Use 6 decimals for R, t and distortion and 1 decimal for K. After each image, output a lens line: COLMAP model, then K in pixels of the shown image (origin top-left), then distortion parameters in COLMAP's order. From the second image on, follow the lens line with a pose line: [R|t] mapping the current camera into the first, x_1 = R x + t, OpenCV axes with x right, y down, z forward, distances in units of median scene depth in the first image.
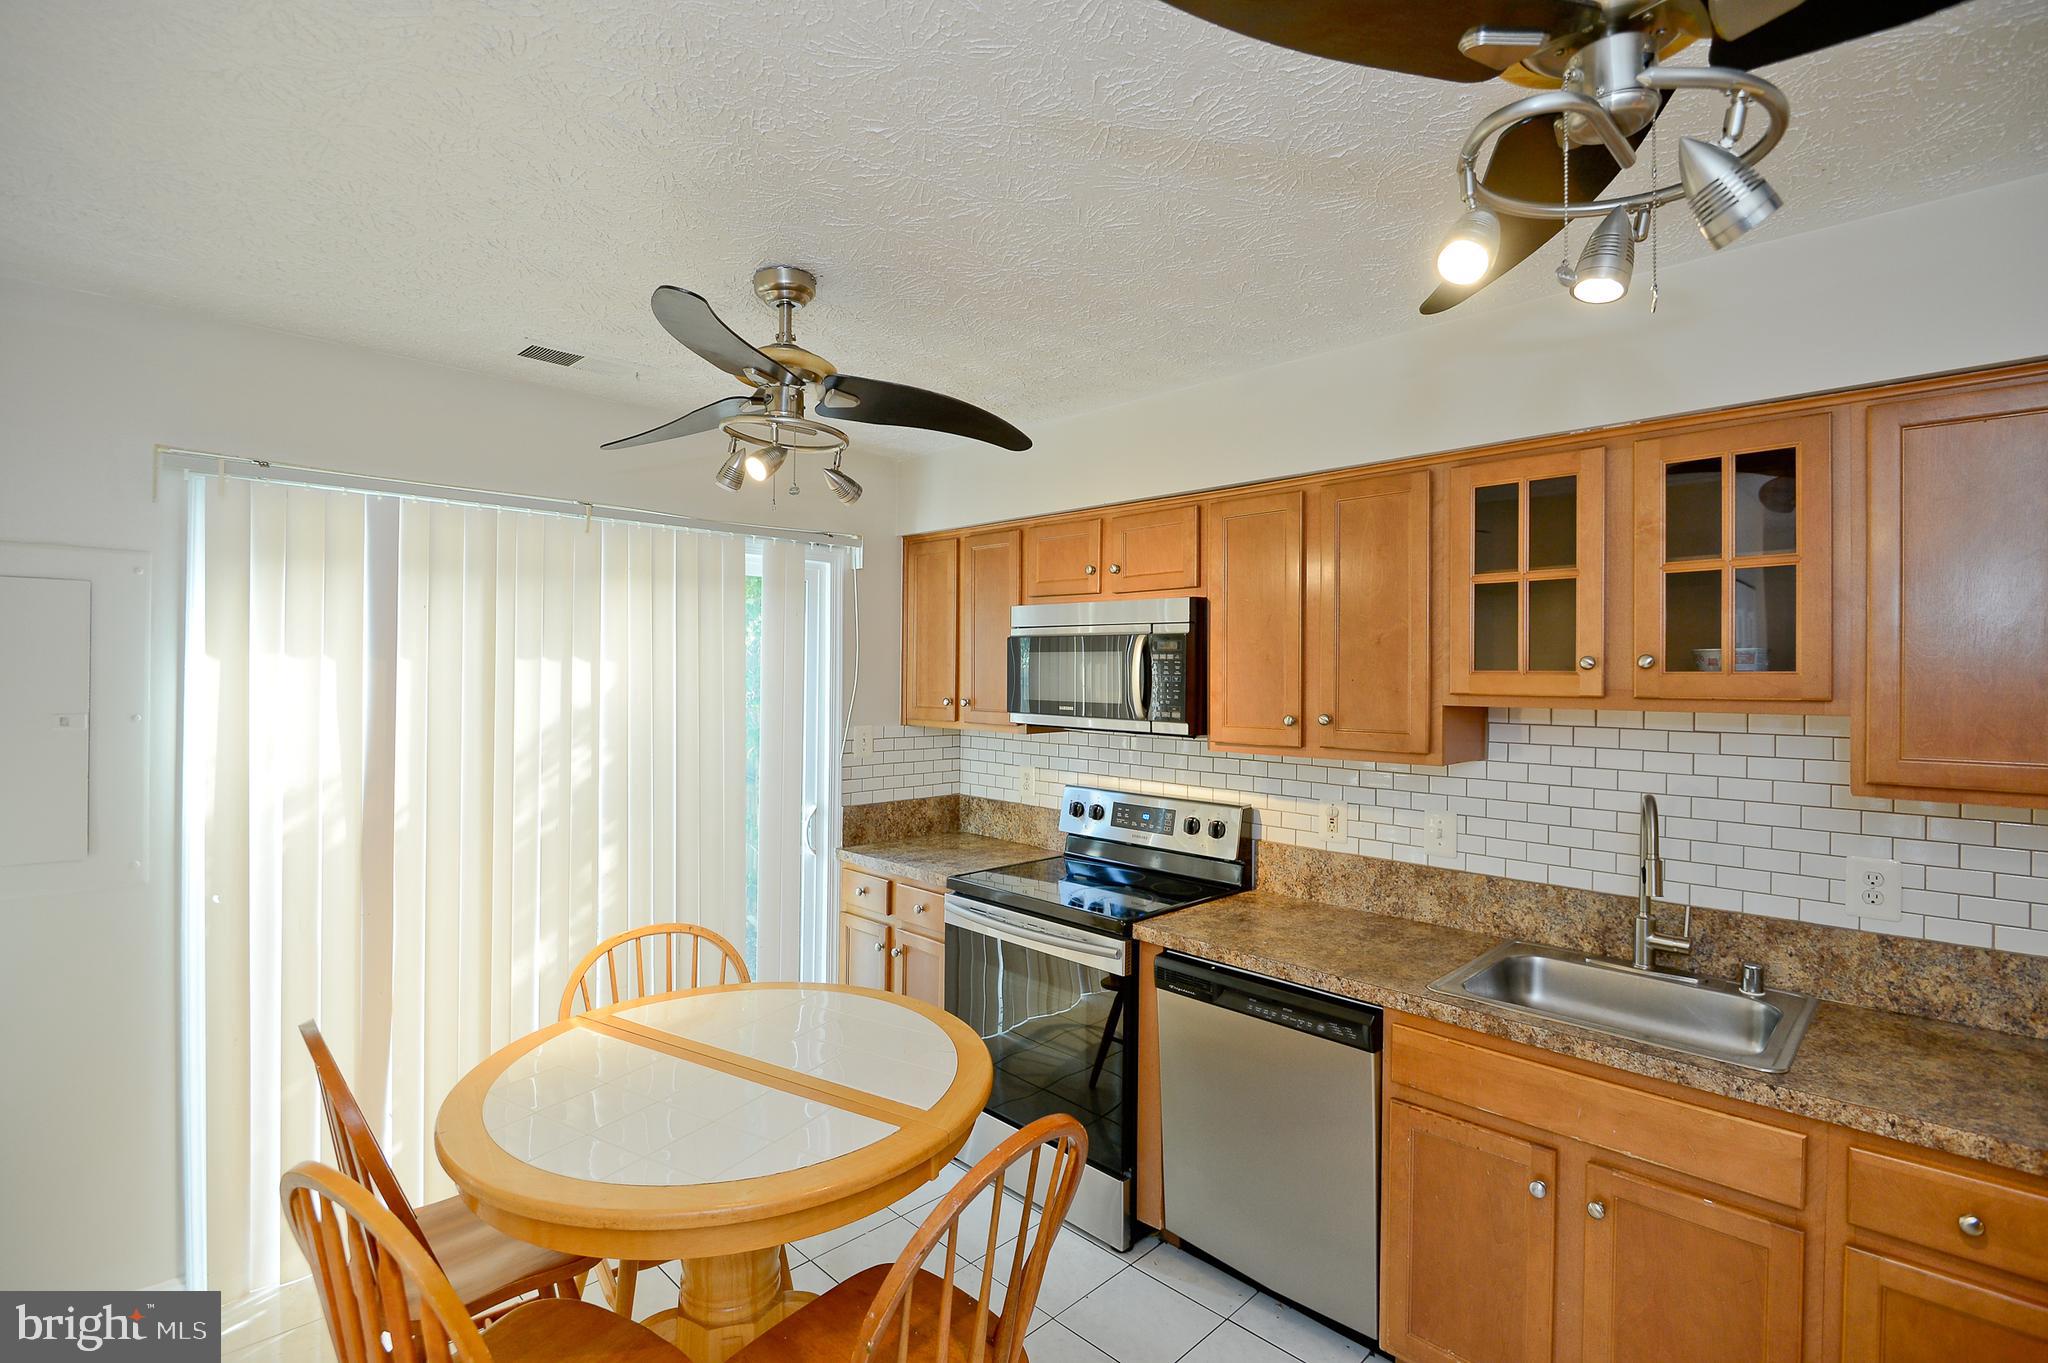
lens RADIAL K [[944.9, 0, 1019.9], [0, 944.9, 669.0], [0, 0, 1]] dist [-0.010116, -0.005040]
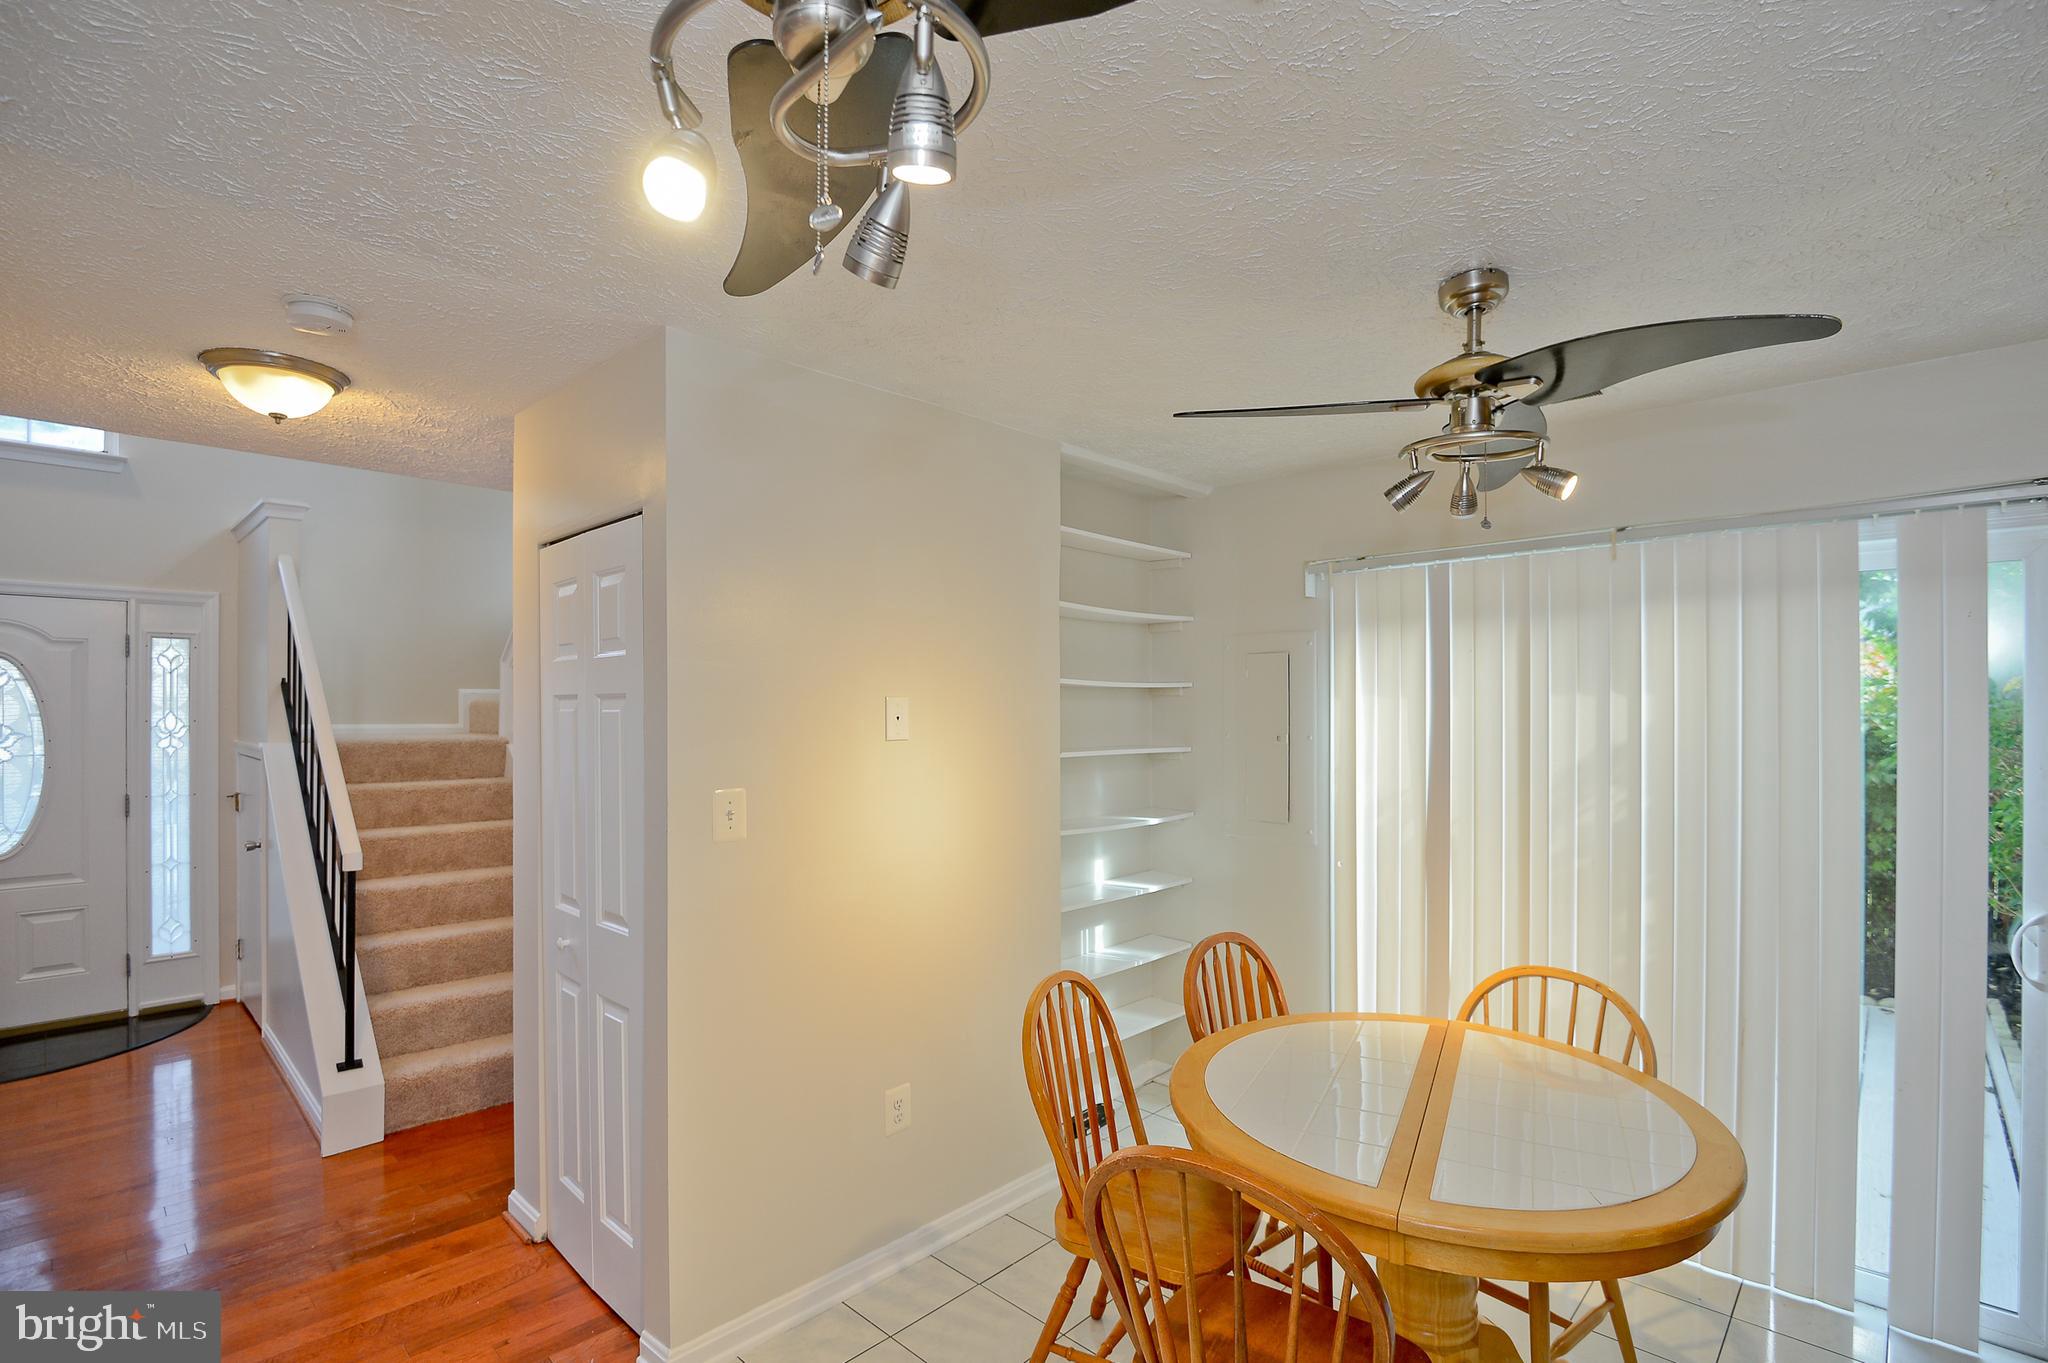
lens RADIAL K [[944.9, 0, 1024.7], [0, 944.9, 716.7], [0, 0, 1]] dist [-0.010116, -0.005040]
pose [[0.024347, 0.005720, -0.999687, 0.533247], [0.004464, 0.999973, 0.005830, 0.006267], [0.999694, -0.004604, 0.024321, 0.420275]]
